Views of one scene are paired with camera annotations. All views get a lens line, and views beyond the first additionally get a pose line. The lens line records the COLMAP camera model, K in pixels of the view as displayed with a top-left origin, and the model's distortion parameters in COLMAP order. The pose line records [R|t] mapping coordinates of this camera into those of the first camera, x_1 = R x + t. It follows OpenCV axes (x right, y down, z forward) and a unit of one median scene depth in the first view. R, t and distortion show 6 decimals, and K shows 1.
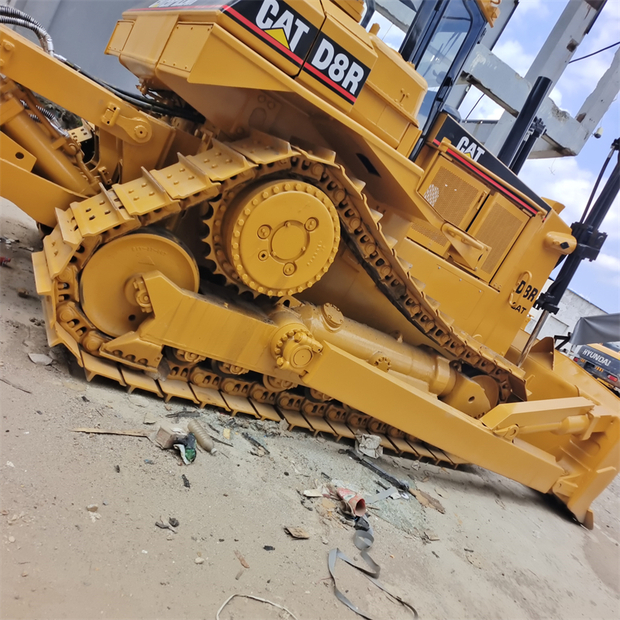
lens RADIAL K [[563.3, 0, 315.1], [0, 563.3, 310.6], [0, 0, 1]] dist [0.024674, 0.022817]
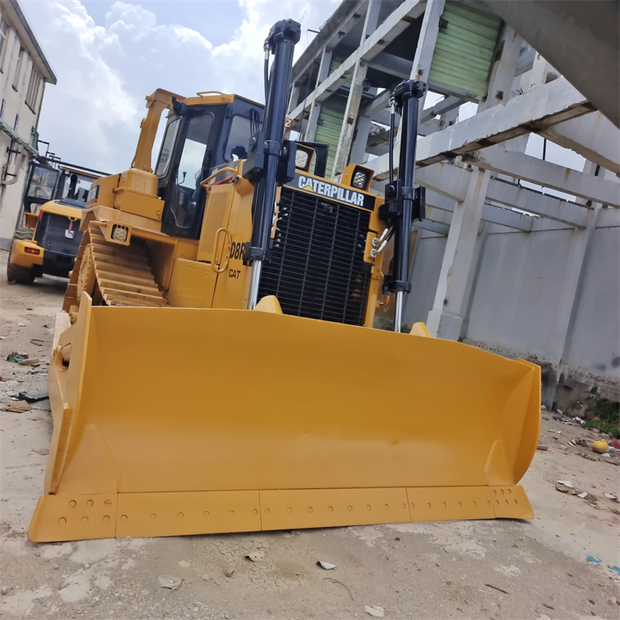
lens RADIAL K [[563.3, 0, 315.1], [0, 563.3, 310.6], [0, 0, 1]] dist [0.024674, 0.022817]
pose [[0.077414, -0.445524, -0.891917, 1.424692], [-0.371341, 0.817349, -0.440507, 0.464943], [0.925264, 0.365307, -0.102167, 1.638396]]
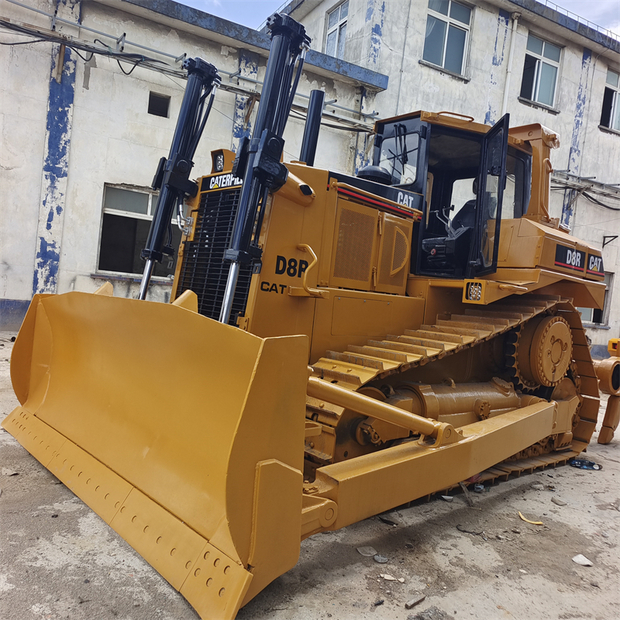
lens RADIAL K [[563.3, 0, 315.1], [0, 563.3, 310.6], [0, 0, 1]] dist [0.024674, 0.022817]
pose [[-0.804682, -0.568565, -0.170939, 0.447844], [-0.589979, 0.797979, 0.123100, -0.261516], [0.066415, 0.199907, -0.977561, 2.594801]]
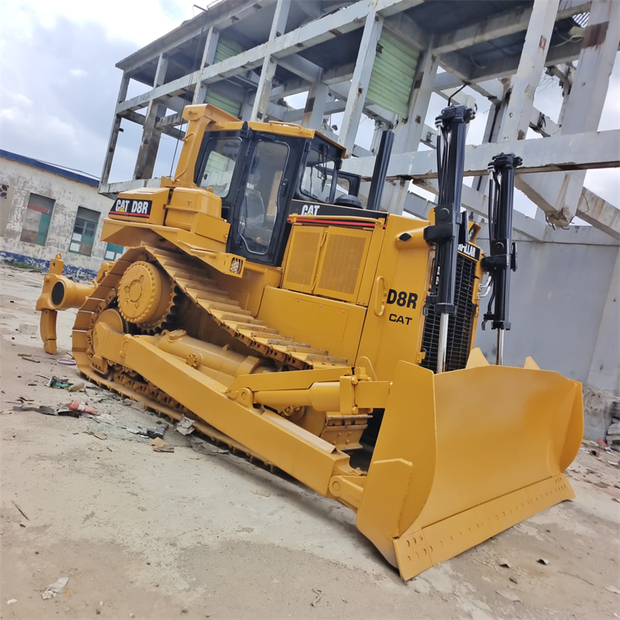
lens RADIAL K [[561.4, 0, 314.2], [0, 561.4, 310.8], [0, 0, 1]] dist [0.028757, 0.023048]
pose [[0.399161, -0.395070, -0.827400, 1.429003], [-0.205448, 0.840922, -0.500641, 0.625231], [0.893567, 0.369824, 0.254497, 0.878921]]
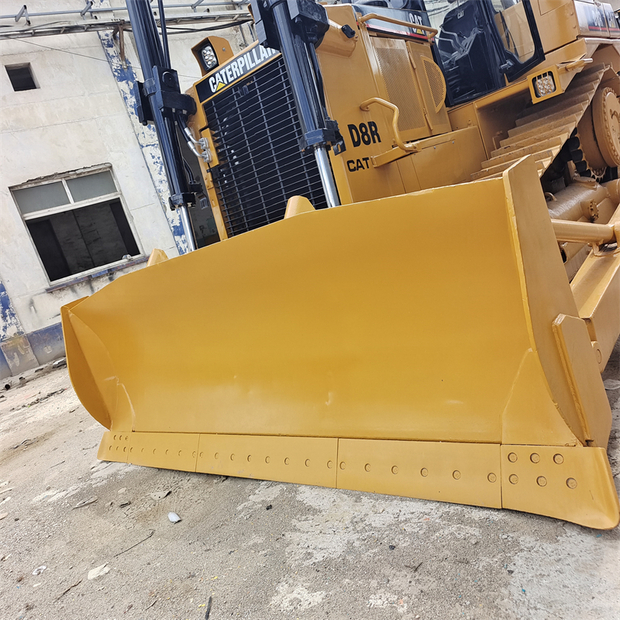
lens RADIAL K [[563.3, 0, 315.1], [0, 563.3, 310.6], [0, 0, 1]] dist [0.024674, 0.022817]
pose [[-0.936656, -0.151465, -0.315808, 0.646789], [-0.223018, 0.953166, 0.204298, -0.078700], [0.270073, 0.261788, -0.926568, 2.410346]]
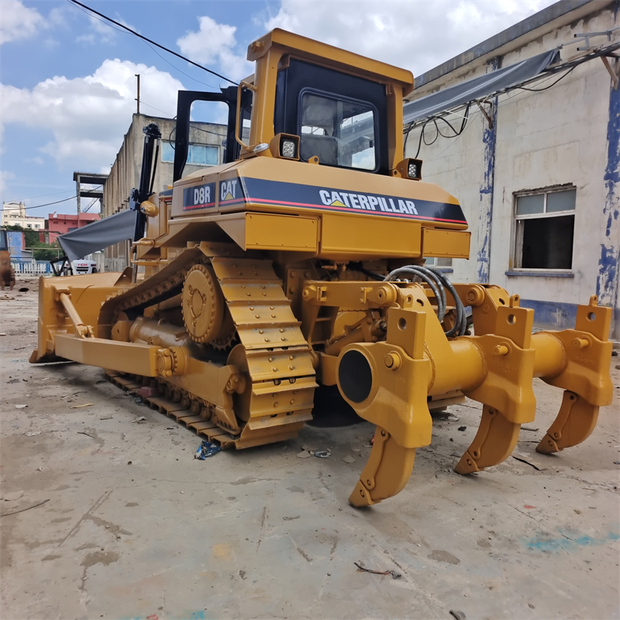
lens RADIAL K [[561.4, 0, 314.2], [0, 561.4, 310.8], [0, 0, 1]] dist [0.028757, 0.023048]
pose [[-0.058801, -0.560986, 0.825734, -1.362421], [0.129575, 0.815879, 0.563517, -1.008892], [-0.989825, 0.140130, 0.024716, 1.024364]]
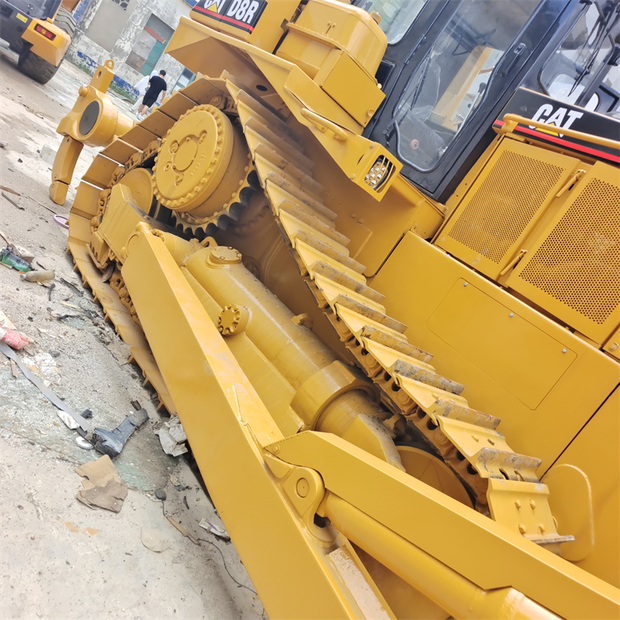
lens RADIAL K [[563.3, 0, 315.1], [0, 563.3, 310.6], [0, 0, 1]] dist [0.024674, 0.022817]
pose [[0.404470, -0.122583, -0.906299, 0.818457], [-0.553767, 0.755832, -0.349371, 0.283289], [0.727837, 0.643188, 0.237829, 0.908367]]
